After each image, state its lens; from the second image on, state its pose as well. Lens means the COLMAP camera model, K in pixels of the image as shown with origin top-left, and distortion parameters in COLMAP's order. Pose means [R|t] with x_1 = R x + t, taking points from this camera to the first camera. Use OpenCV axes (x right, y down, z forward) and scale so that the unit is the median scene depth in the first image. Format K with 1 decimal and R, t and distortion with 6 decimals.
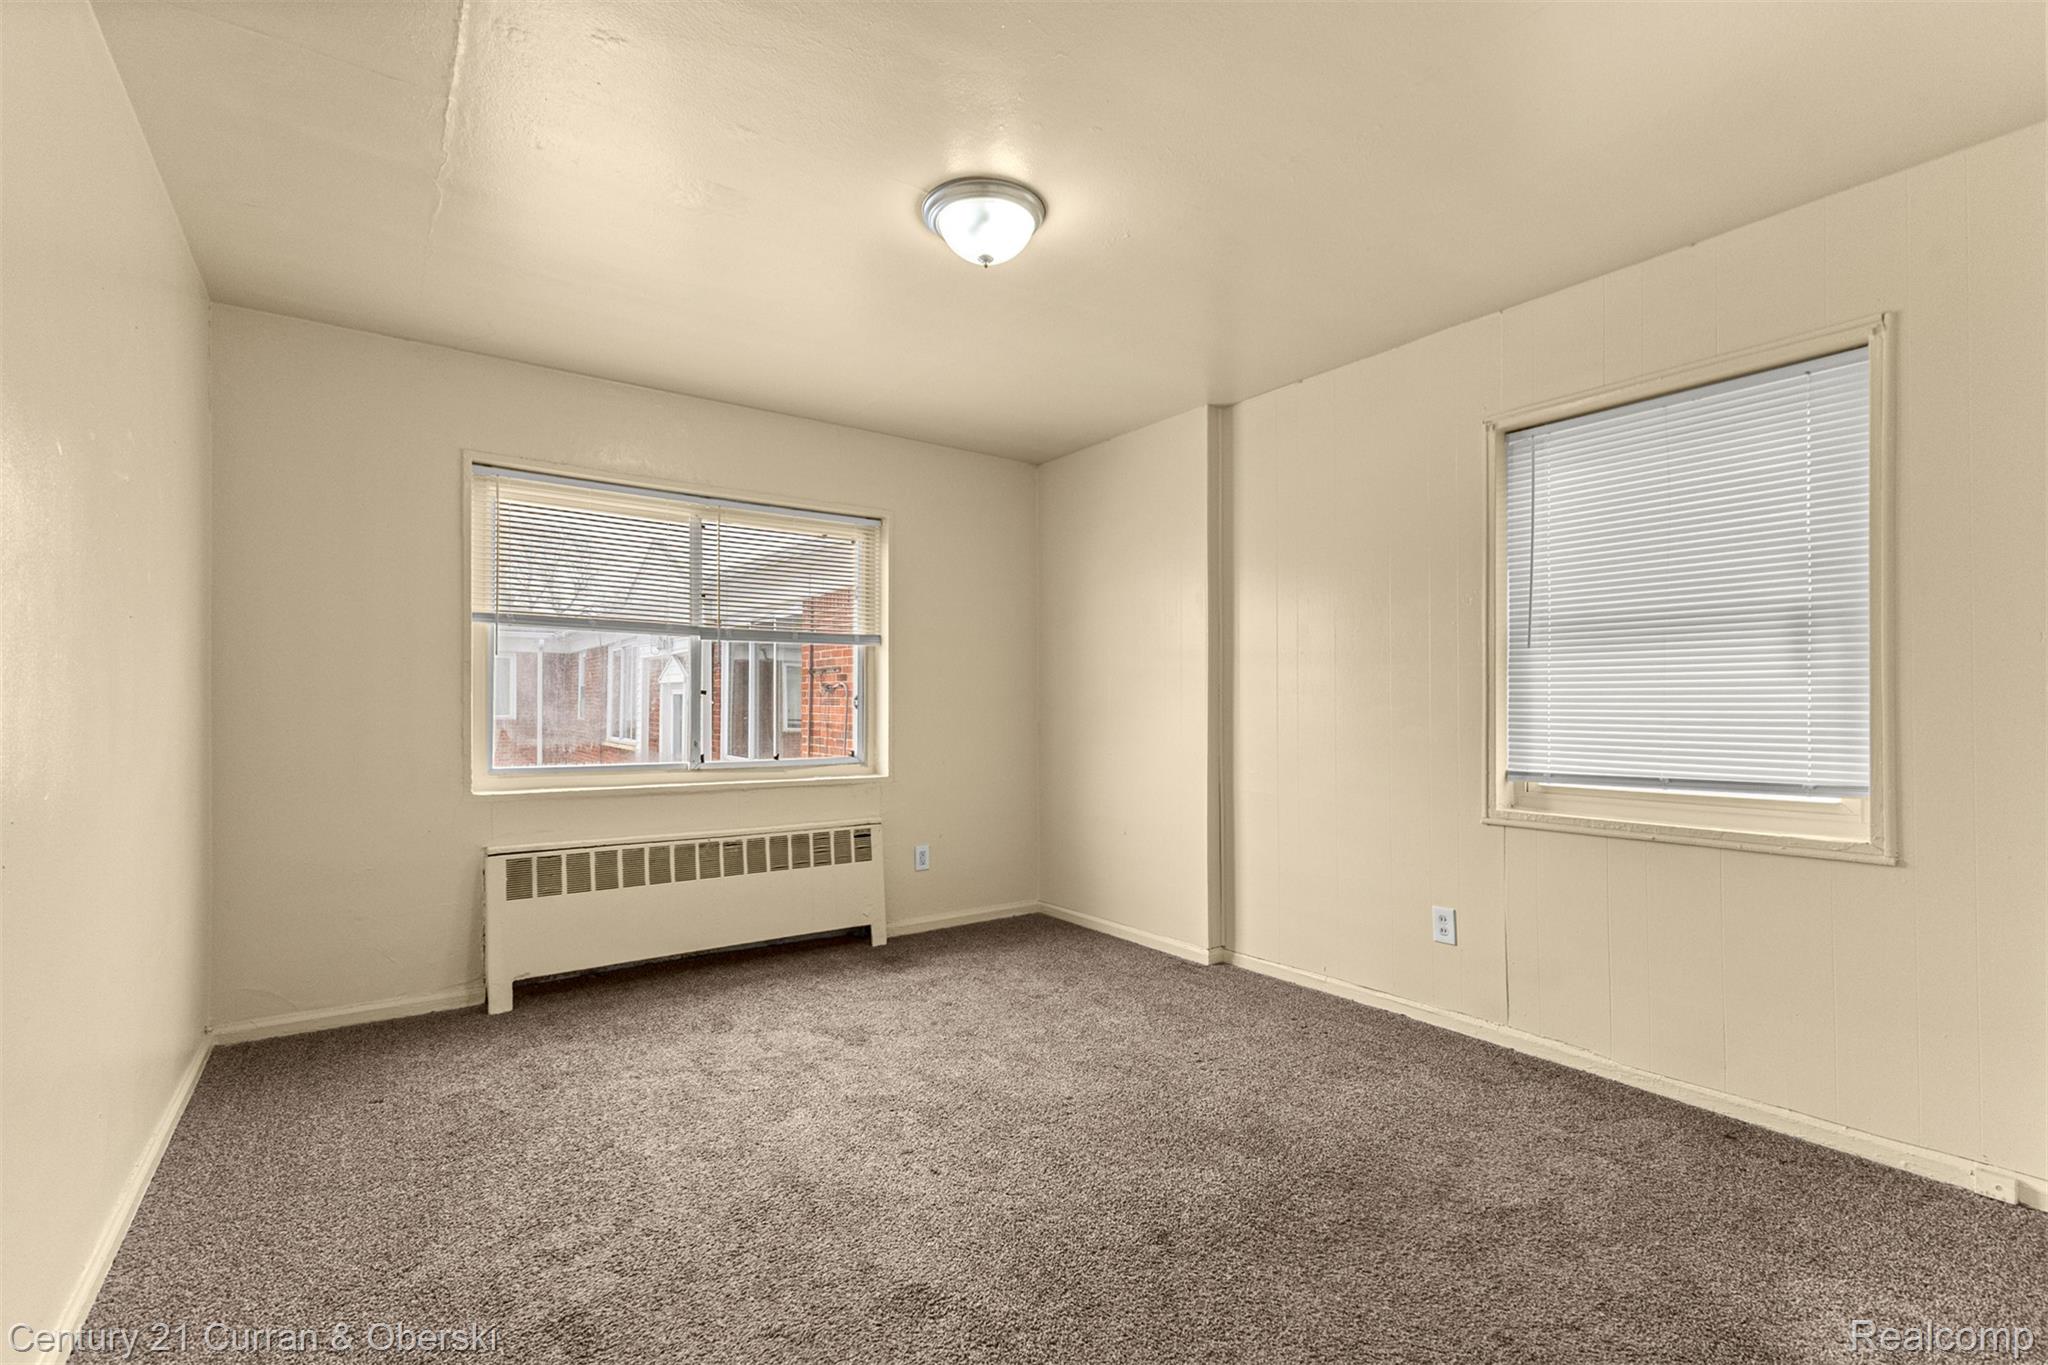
lens RADIAL K [[895.1, 0, 1048.7], [0, 895.1, 699.7], [0, 0, 1]] dist [0.002314, 0.000340]
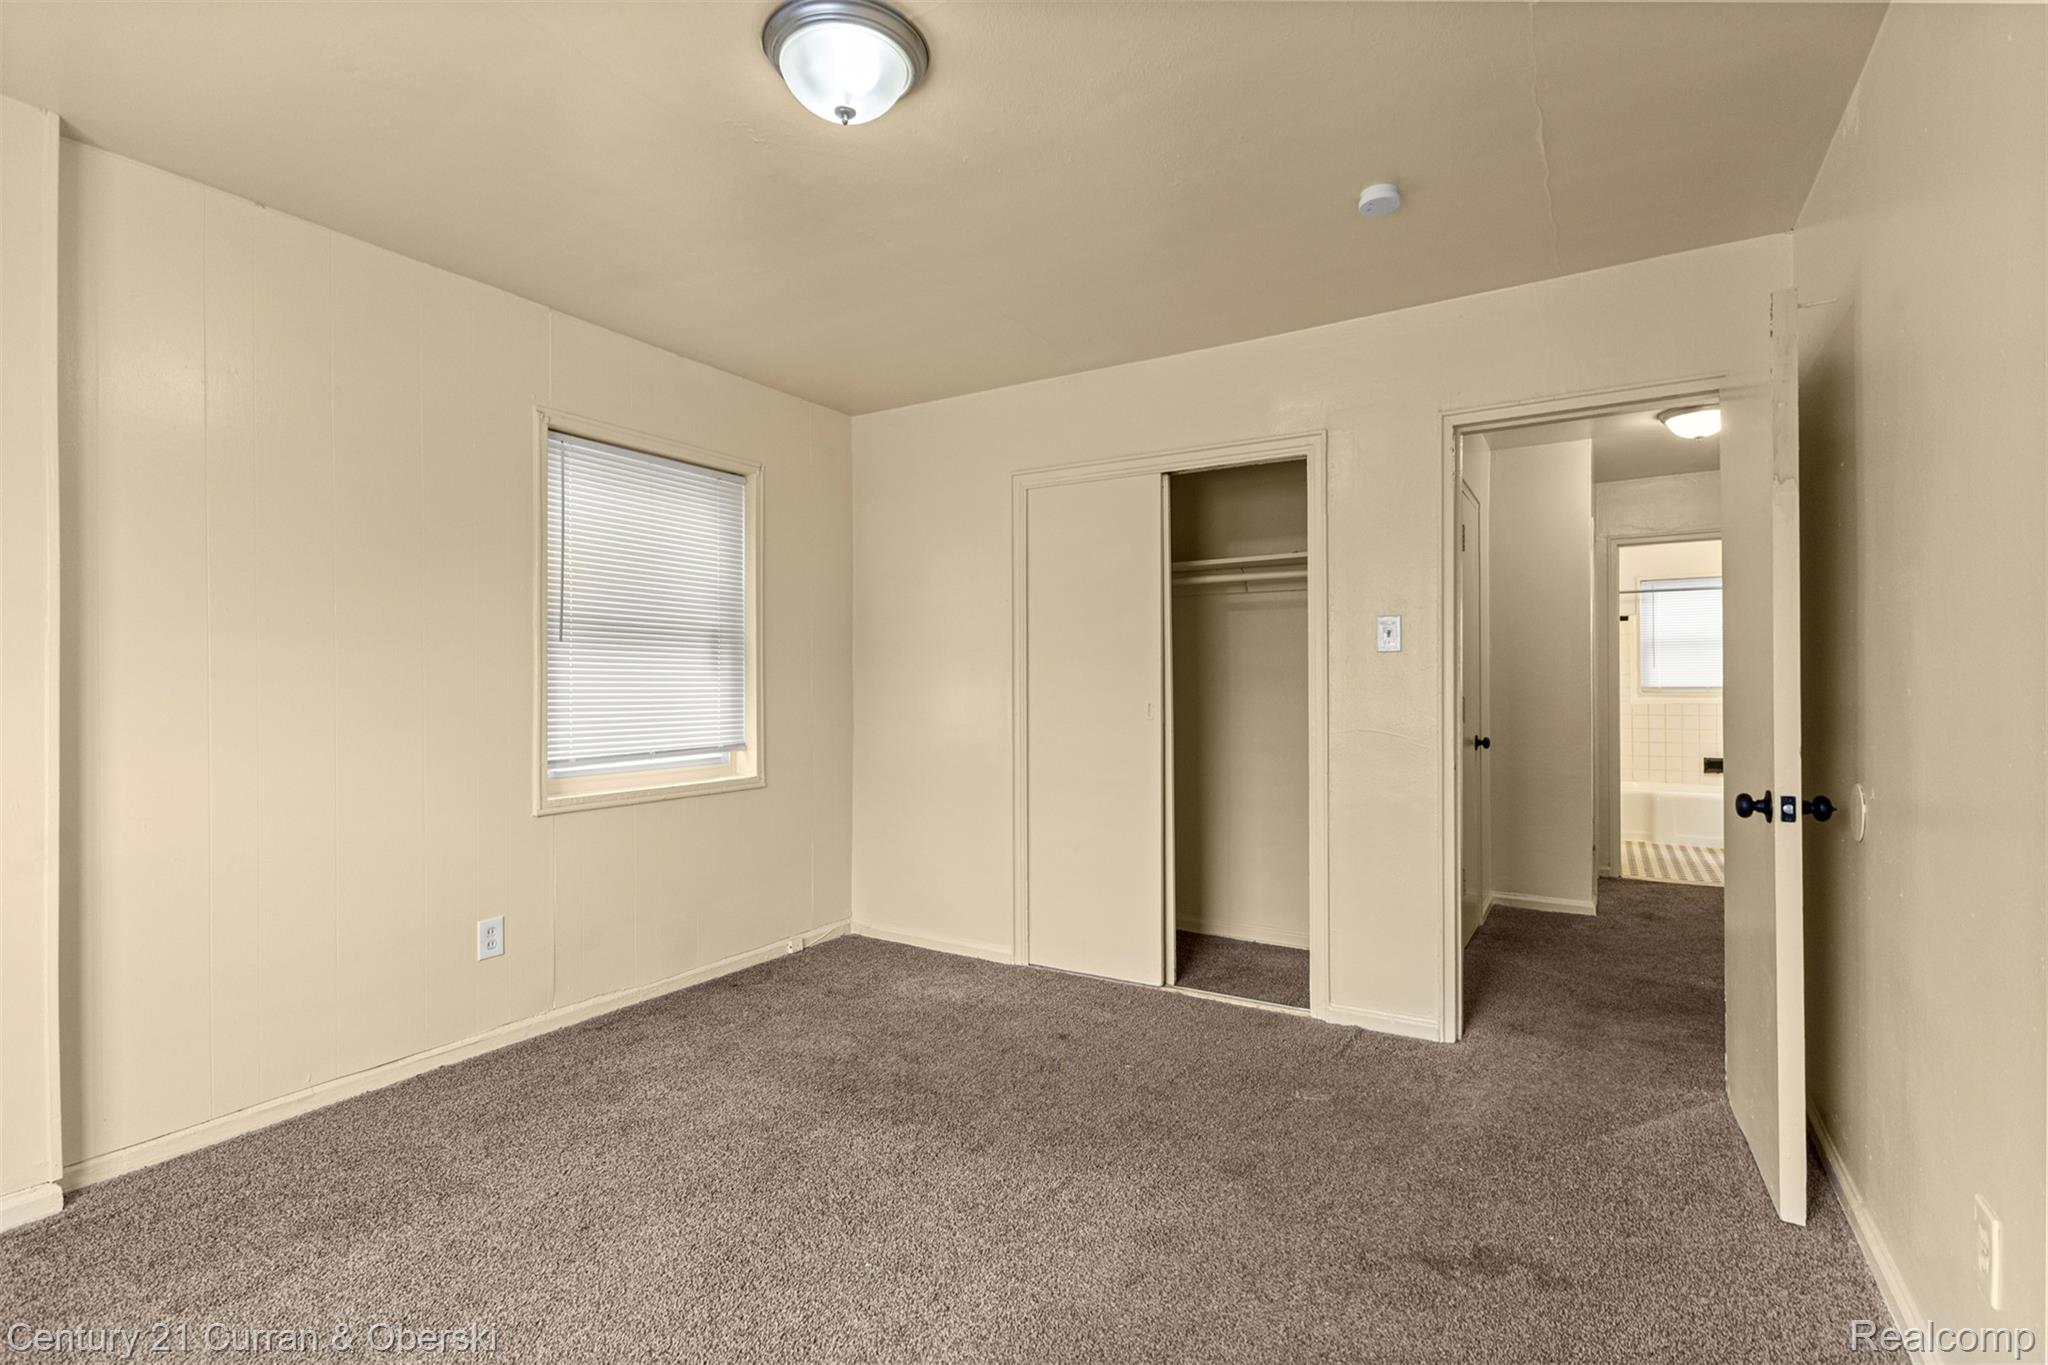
lens RADIAL K [[892.7, 0, 1024.0], [0, 892.7, 682.5], [0, 0, 1]] dist [0.000030, -0.000080]
pose [[-0.341546, 0.002131, 0.939862, -0.636552], [-0.002085, 0.999993, -0.003025, -0.007624], [-0.939863, -0.002993, -0.341540, 0.849986]]
